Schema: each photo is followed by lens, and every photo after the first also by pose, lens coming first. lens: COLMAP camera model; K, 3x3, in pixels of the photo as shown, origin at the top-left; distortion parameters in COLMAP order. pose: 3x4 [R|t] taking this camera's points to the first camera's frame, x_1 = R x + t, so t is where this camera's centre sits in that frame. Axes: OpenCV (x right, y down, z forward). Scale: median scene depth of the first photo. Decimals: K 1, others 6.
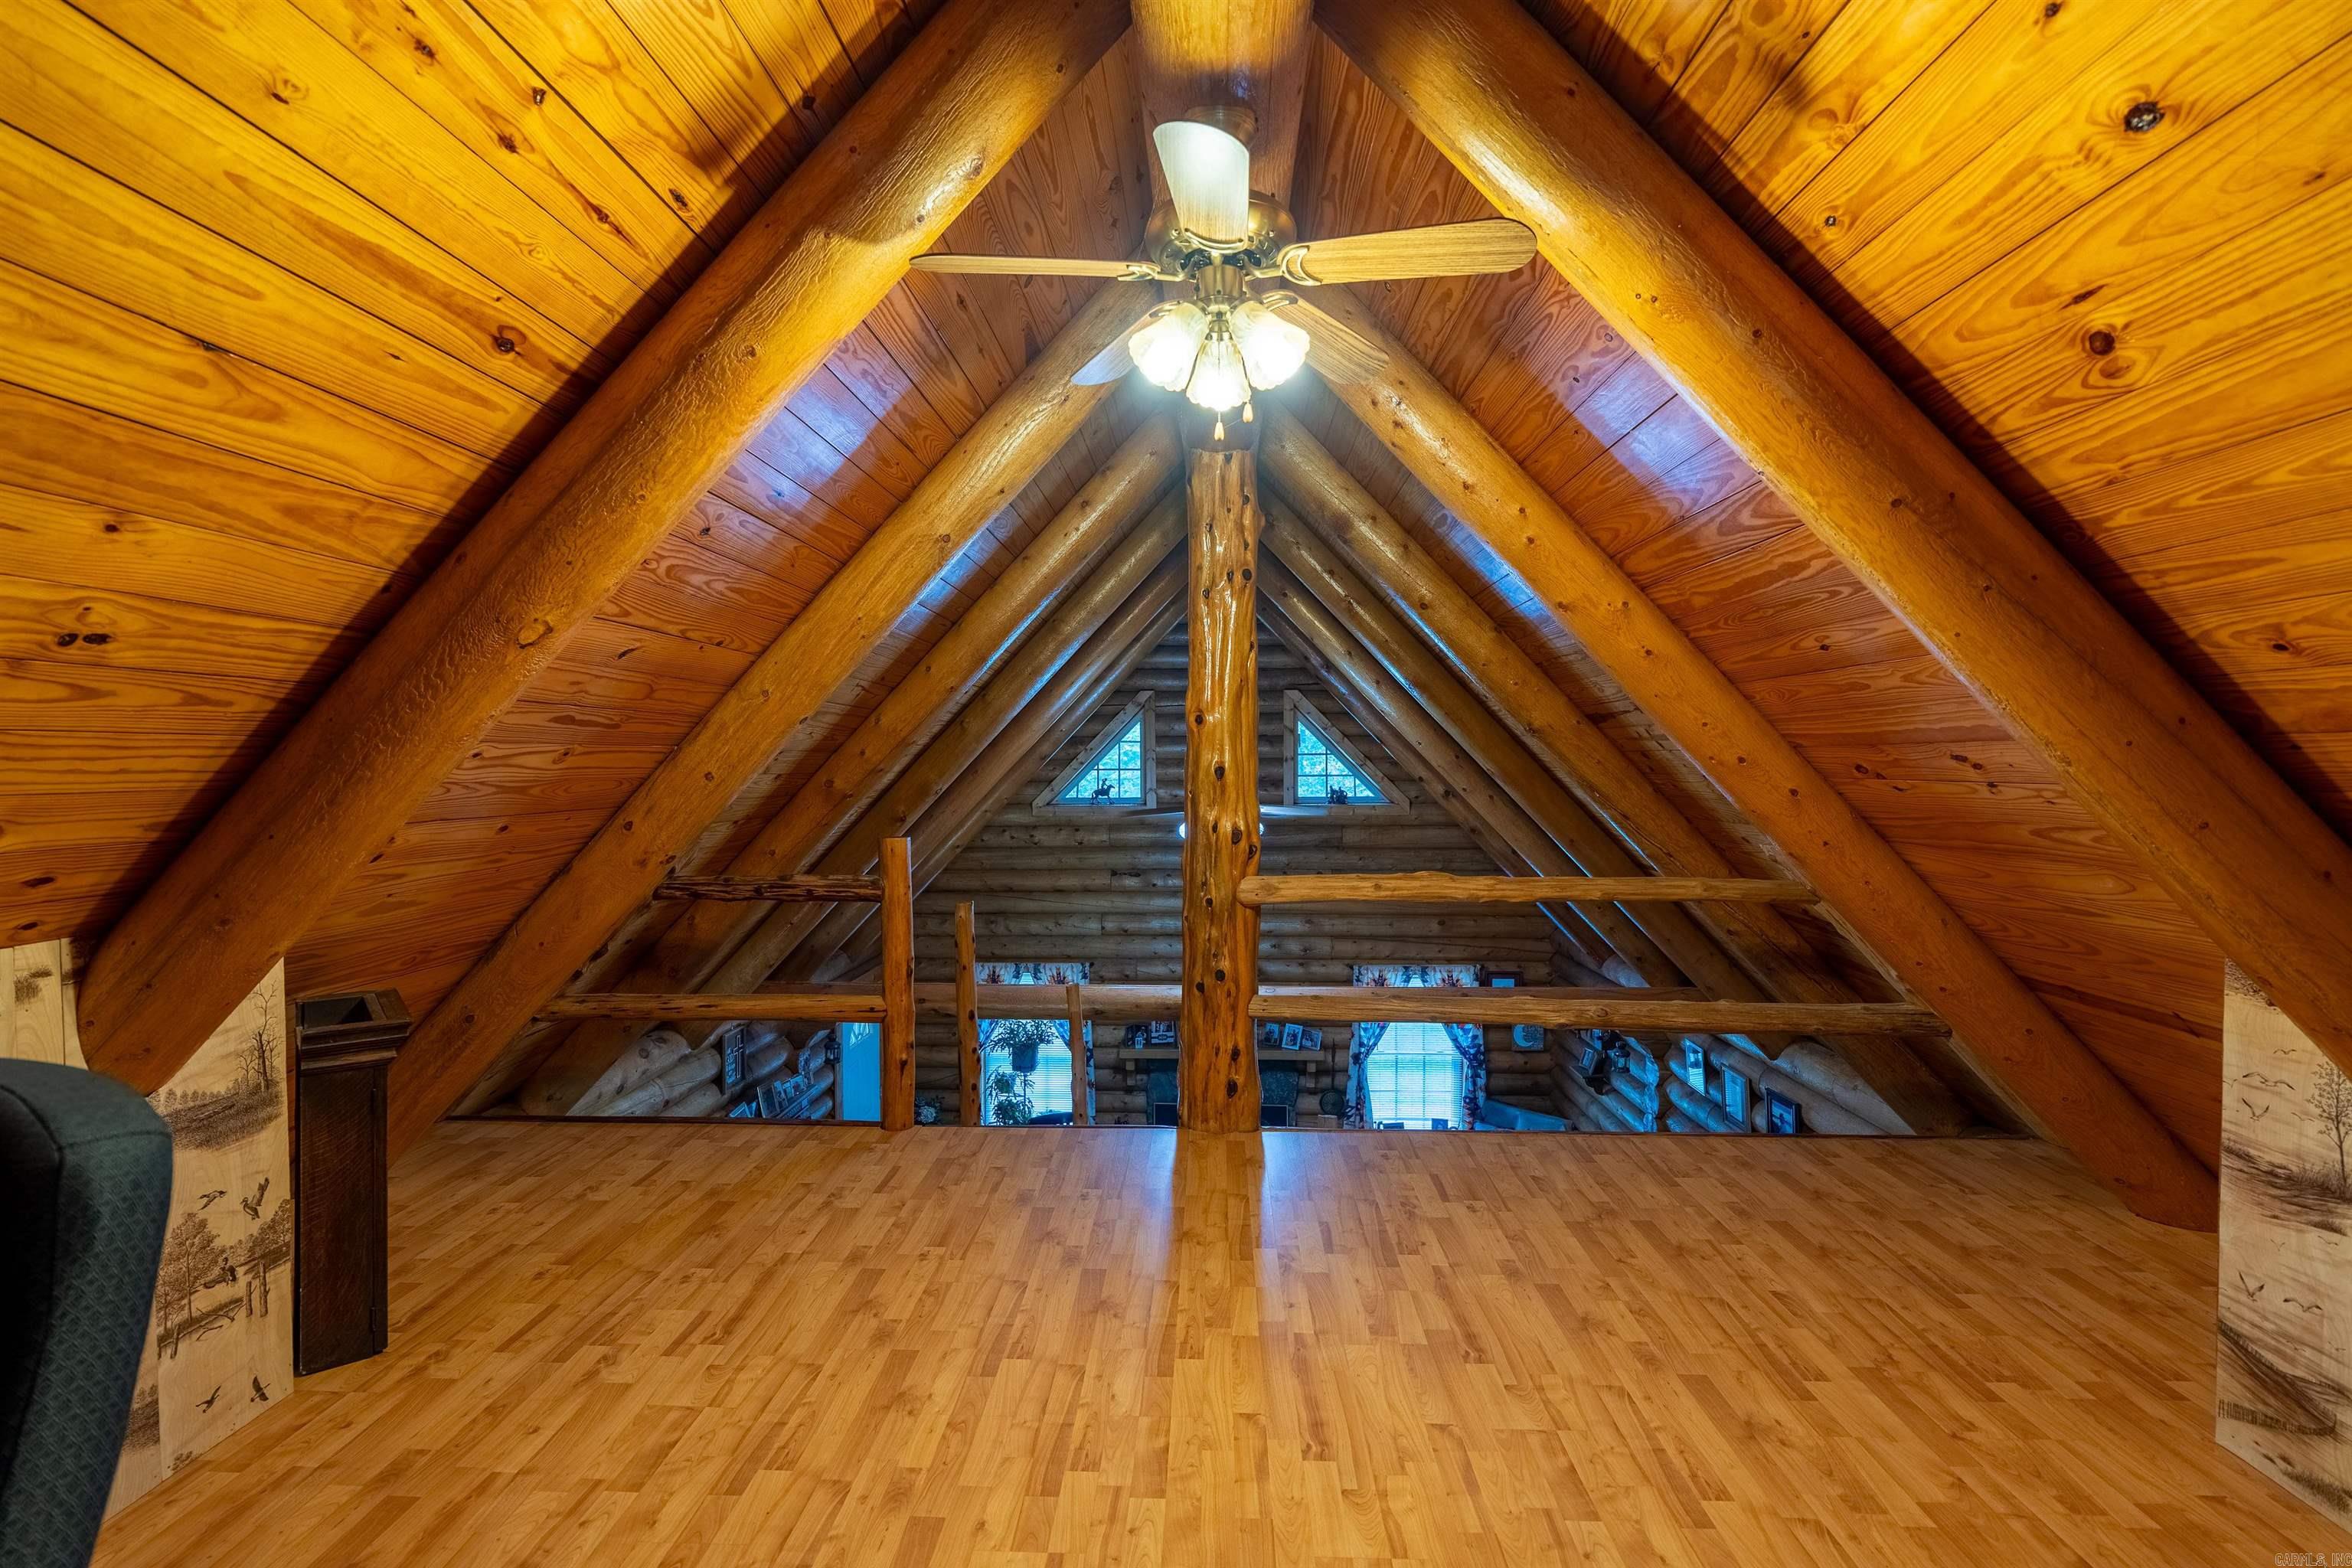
lens RADIAL K [[1051.6, 0, 1169.7], [0, 1051.6, 743.4], [0, 0, 1]] dist [-0.008393, 0.003449]
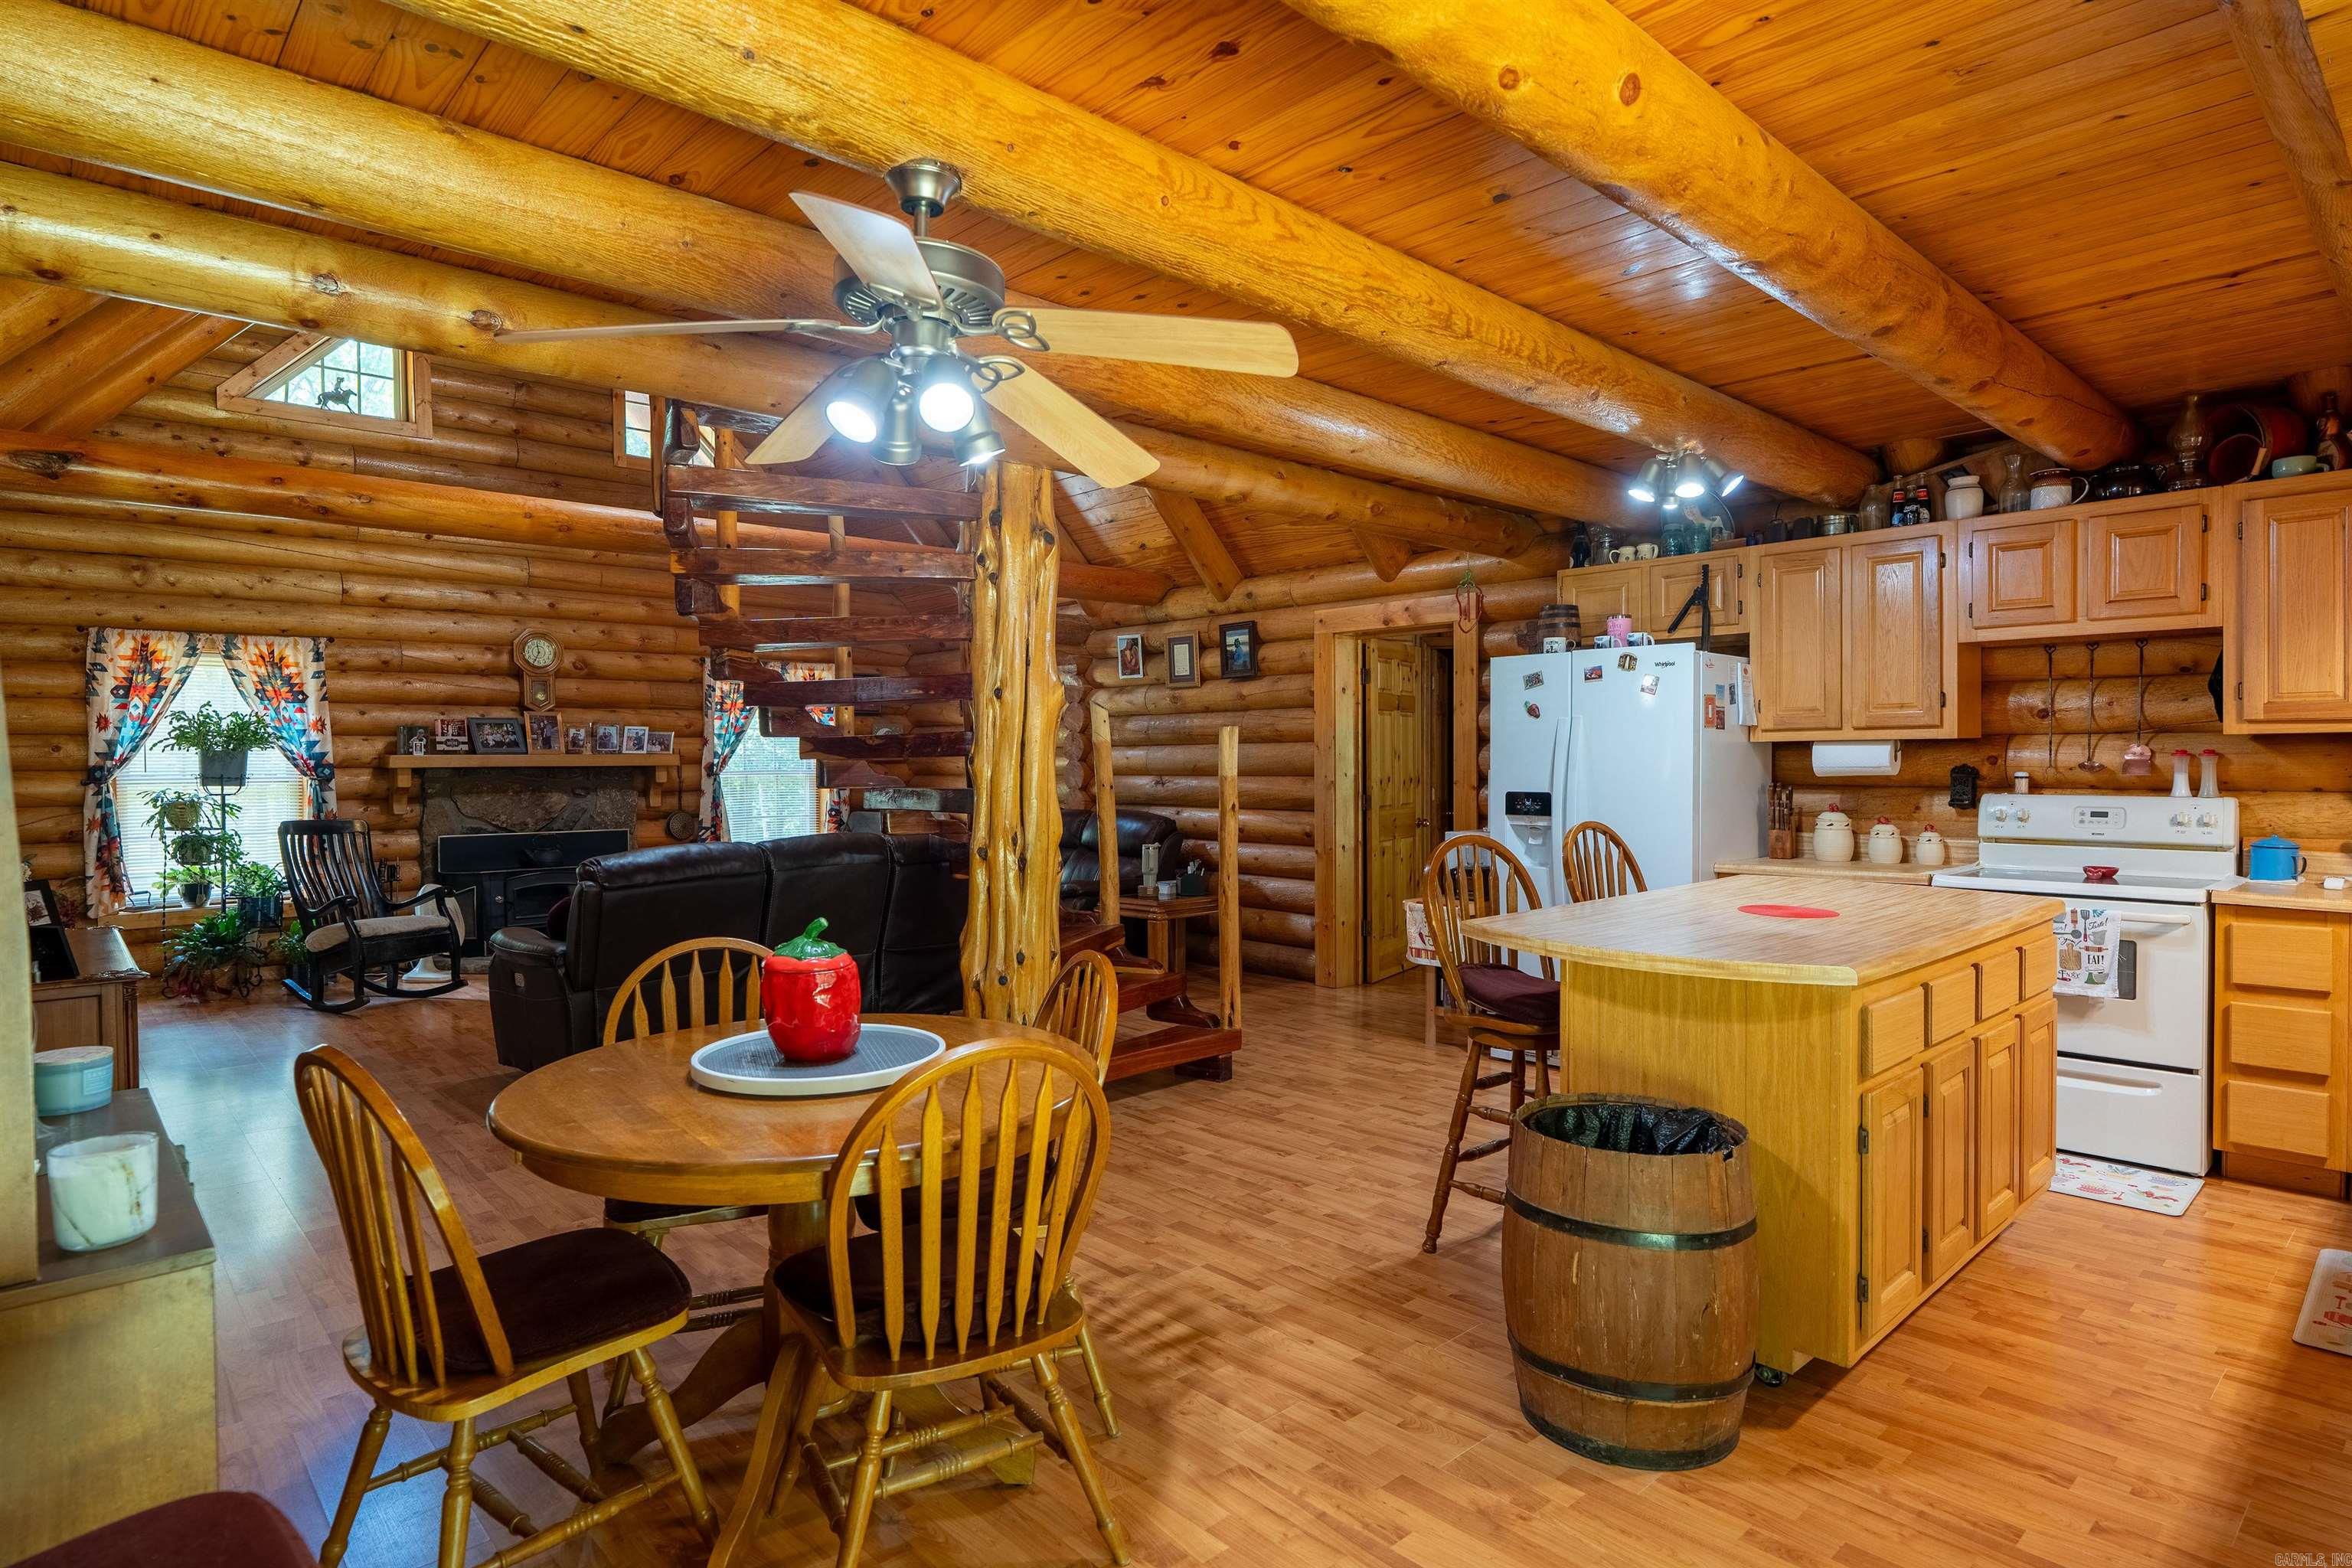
lens RADIAL K [[1262.7, 0, 1174.3], [0, 1262.7, 782.1], [0, 0, 1]] dist [-0.005793, 0.003279]
pose [[0.701702, -0.016466, 0.712280, -0.272864], [0.017816, 0.999826, 0.005562, 0.305328], [-0.712248, 0.008787, 0.701873, 0.035505]]
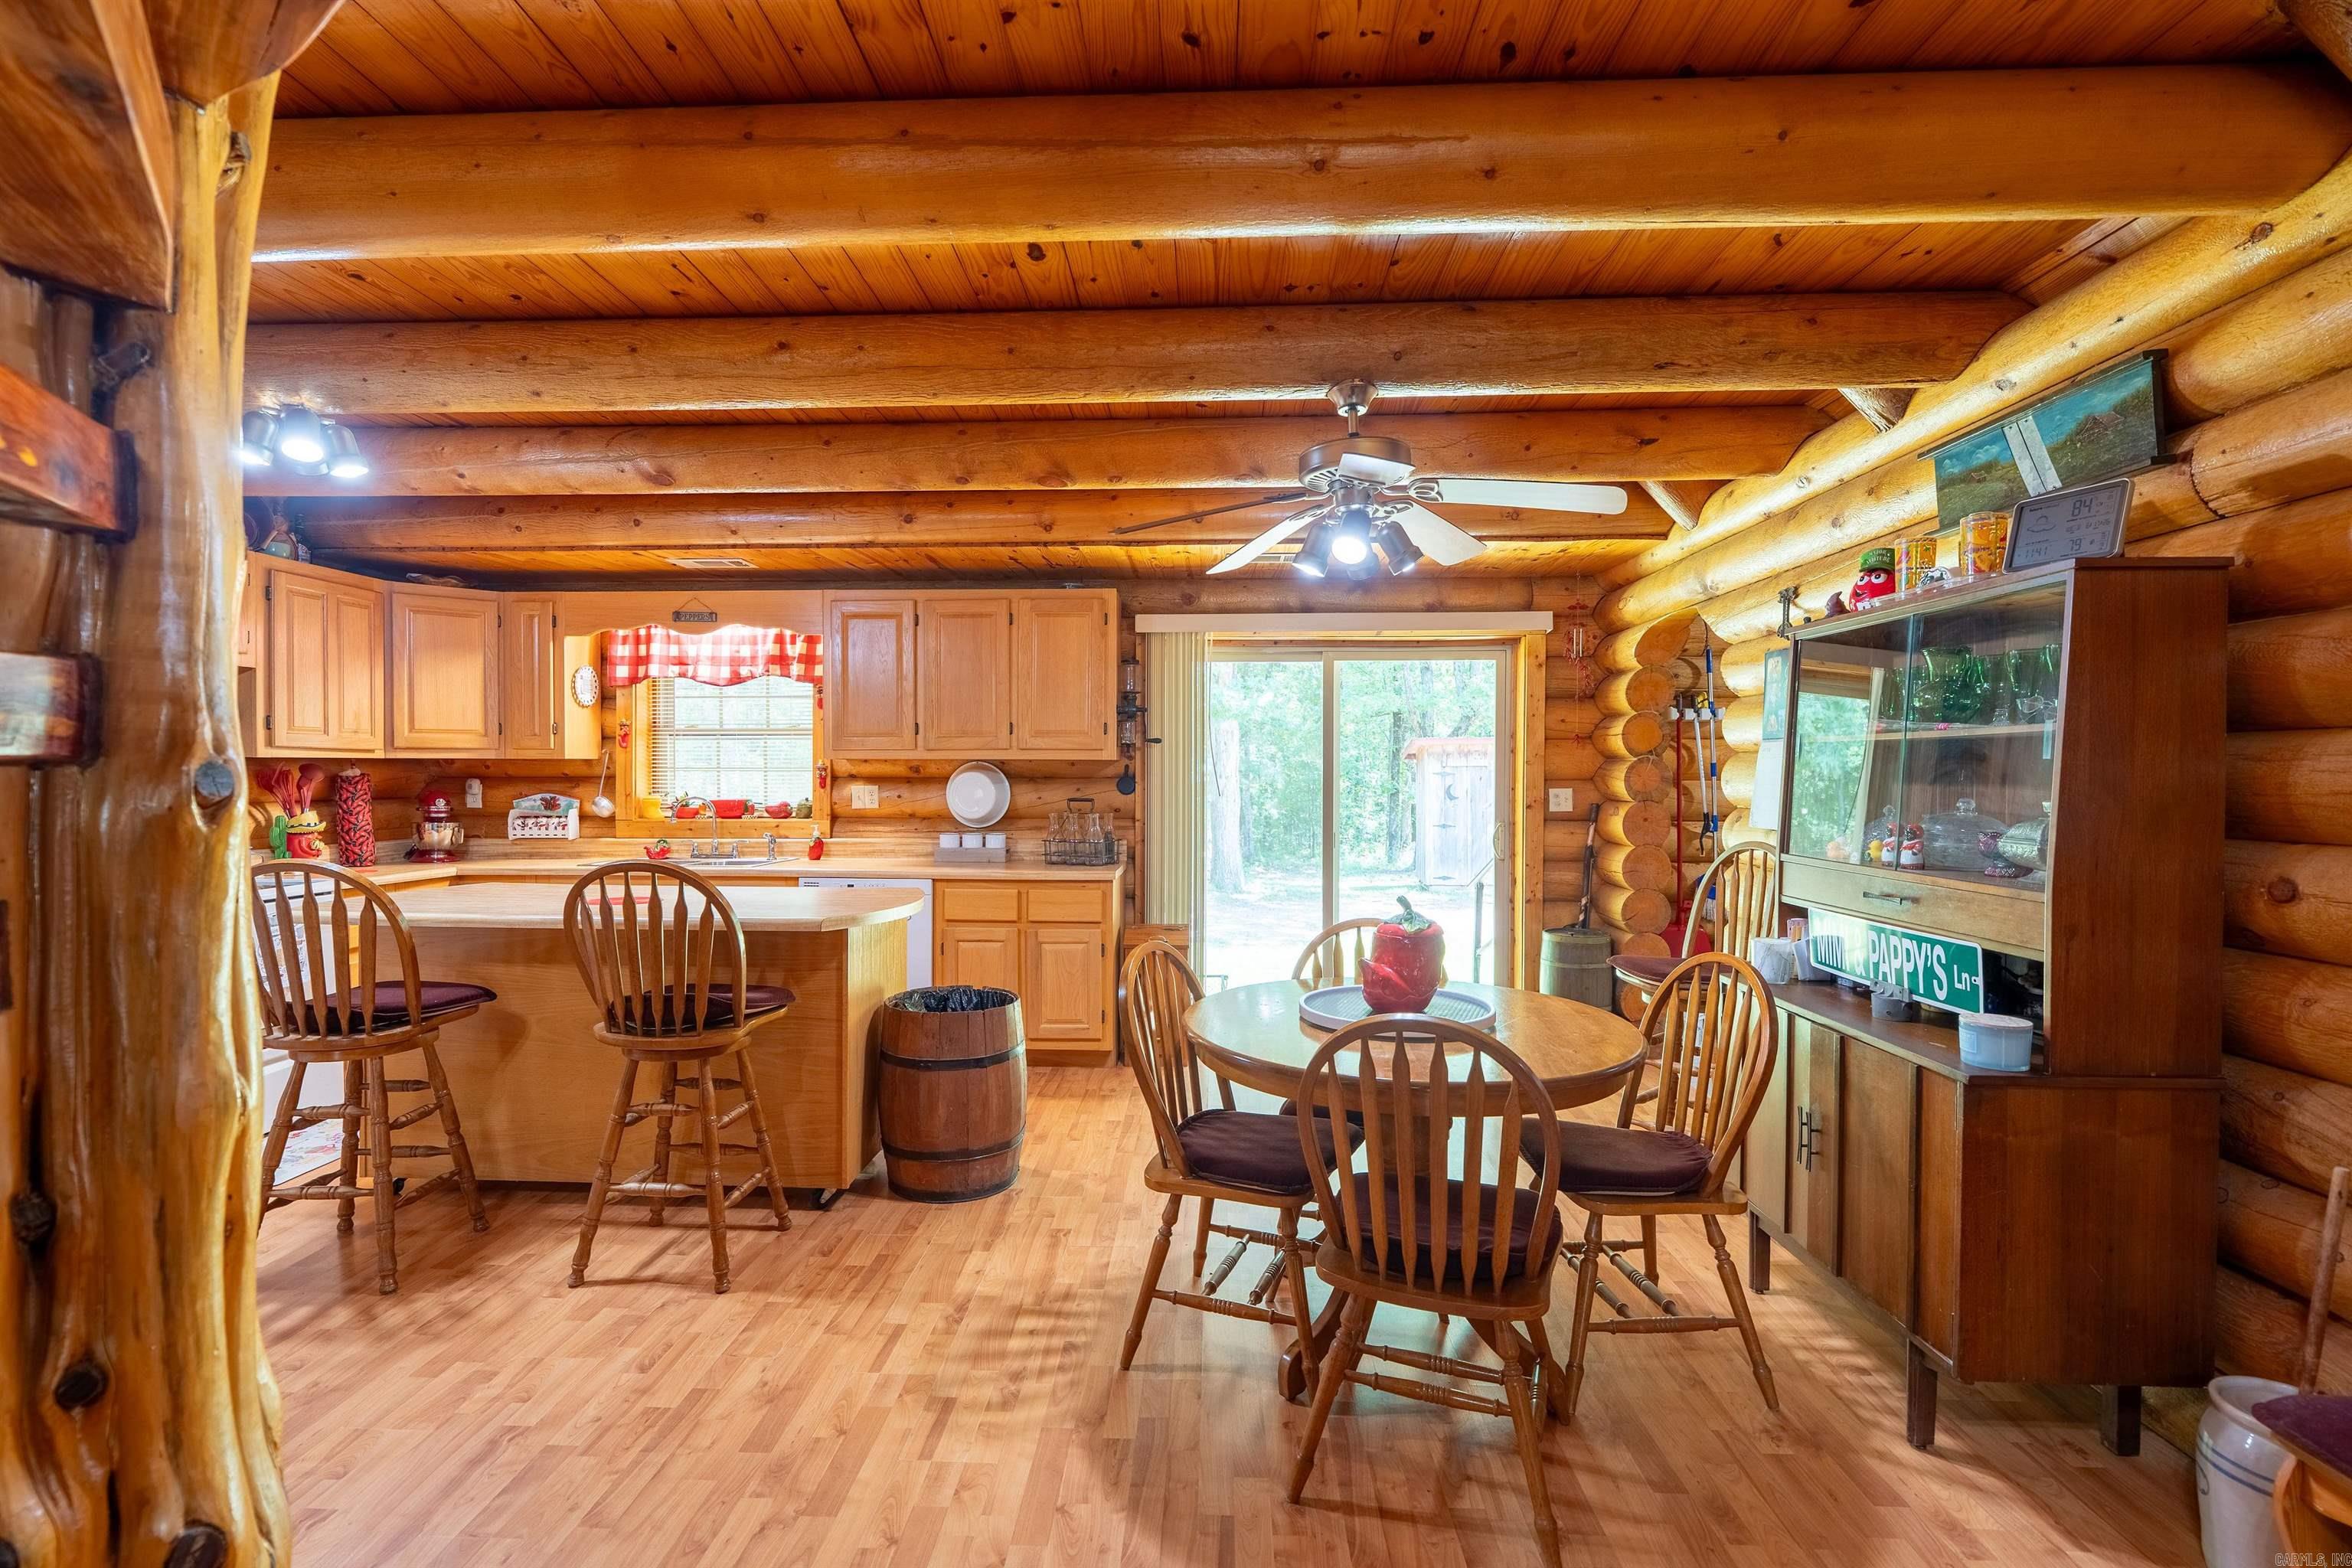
lens RADIAL K [[1051.6, 0, 1170.2], [0, 1051.6, 779.7], [0, 0, 1]] dist [-0.008393, 0.003449]
pose [[-0.999982, -0.001274, -0.005844, -0.090571], [-0.001418, 0.999692, 0.024762, 0.295948], [0.005811, 0.024770, -0.999676, 0.513591]]
